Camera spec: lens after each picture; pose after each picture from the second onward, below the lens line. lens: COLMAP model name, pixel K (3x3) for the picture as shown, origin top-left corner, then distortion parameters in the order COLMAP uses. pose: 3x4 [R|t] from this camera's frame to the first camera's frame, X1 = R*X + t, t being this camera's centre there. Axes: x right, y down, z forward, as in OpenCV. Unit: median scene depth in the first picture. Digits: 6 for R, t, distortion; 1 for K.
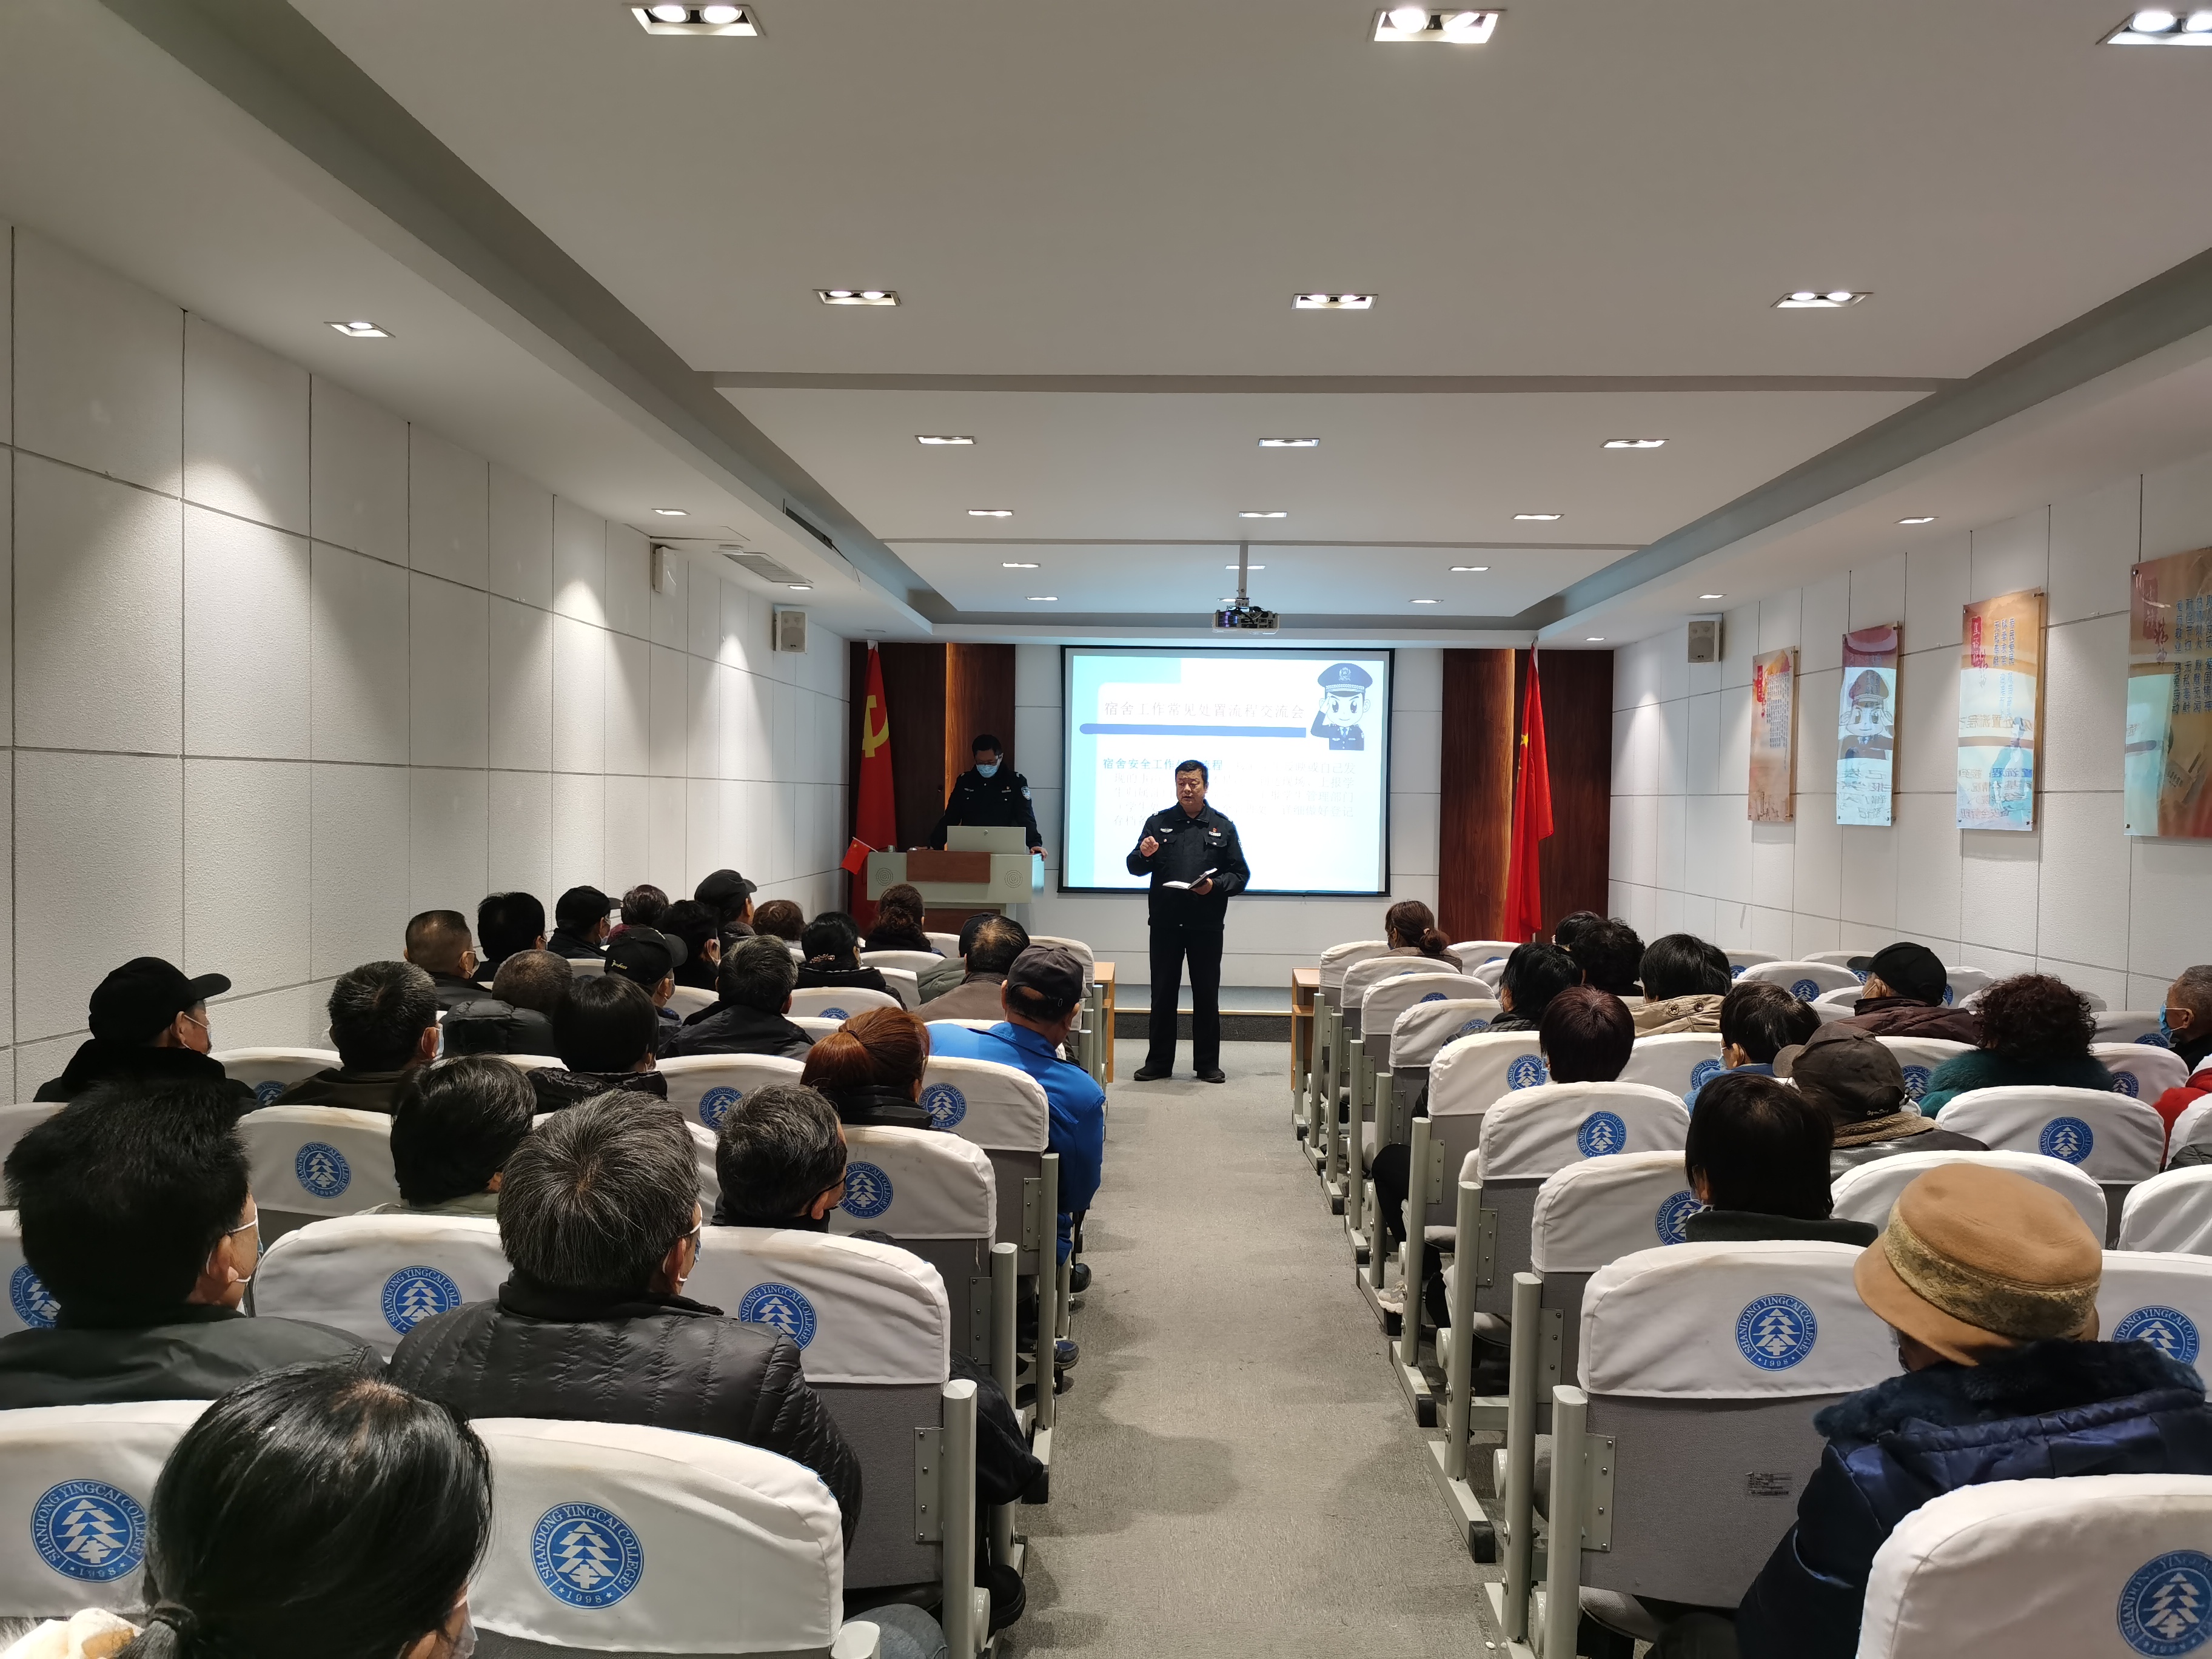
lens RADIAL K [[1826.7, 0, 1106.0], [0, 1826.7, 829.5], [0, 0, 1]] dist [0.048477, 0.002840]
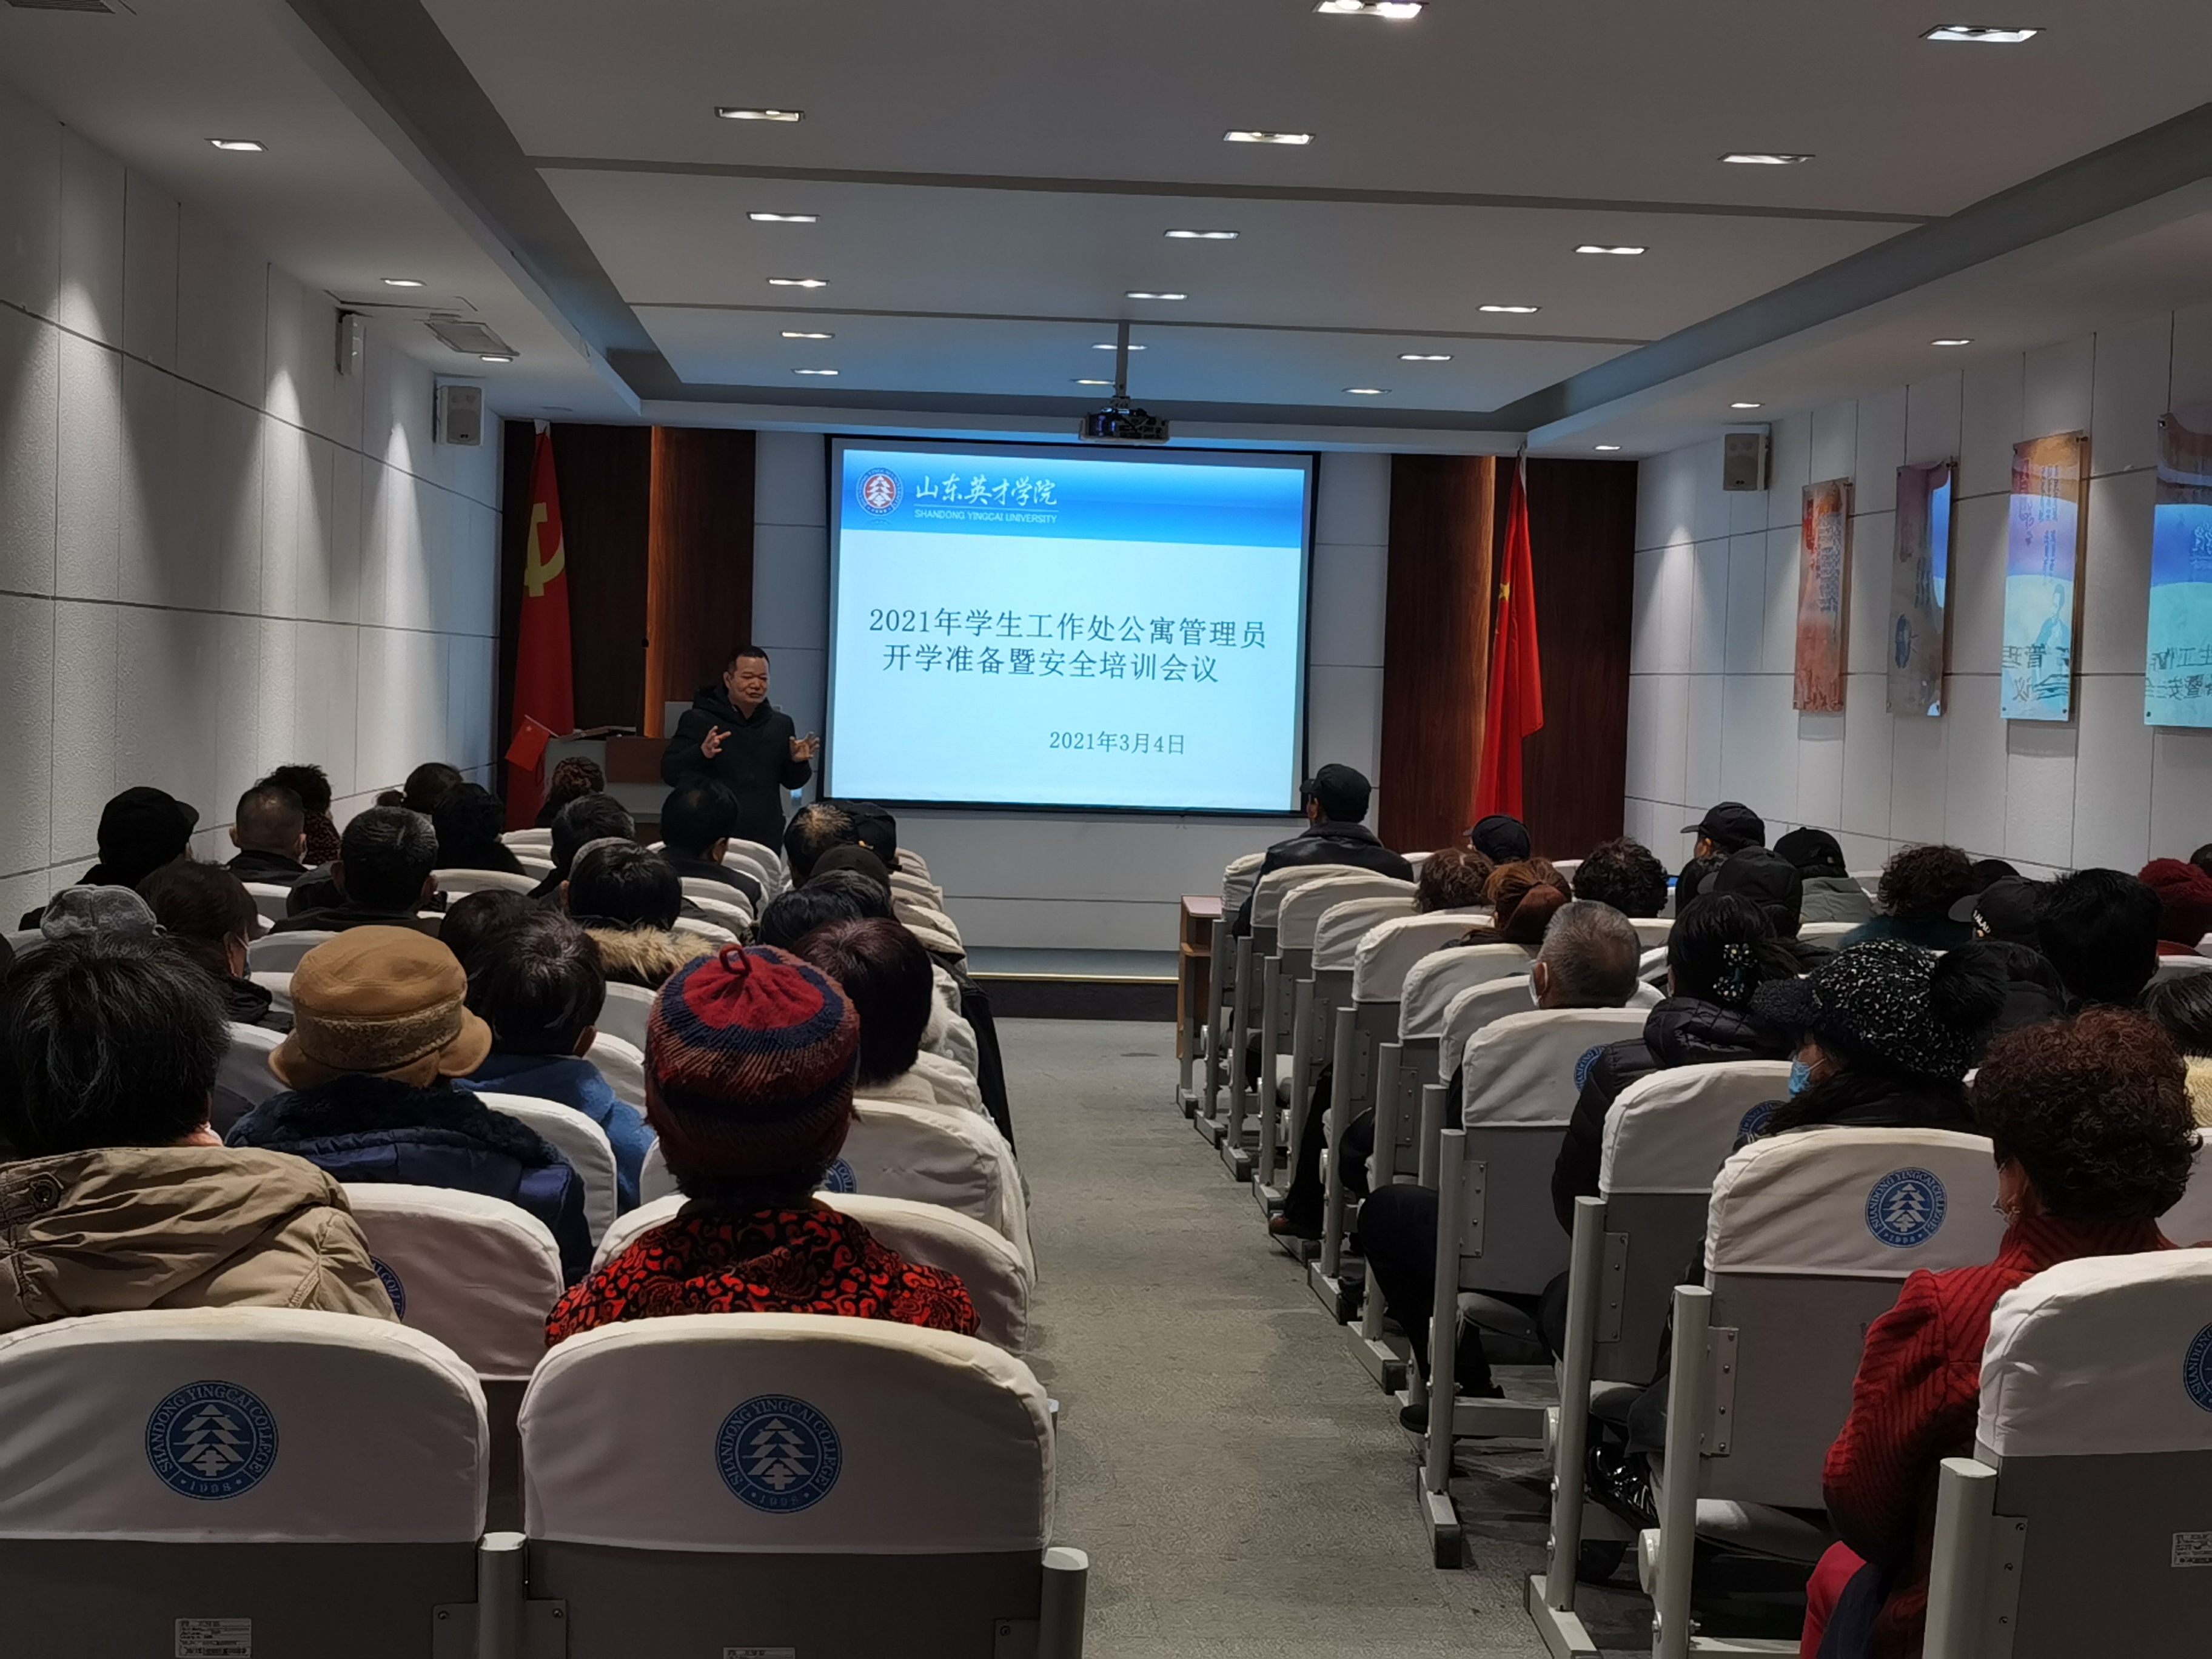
lens RADIAL K [[4259.6, 0, 1106.0], [0, 4259.6, 829.5], [0, 0, 1]] dist [0.094413, 0.106078]
pose [[0.993834, 0.013438, 0.110065, -0.113061], [-0.015433, 0.999731, 0.017295, 0.018004], [-0.109803, -0.018887, 0.993774, -0.681878]]
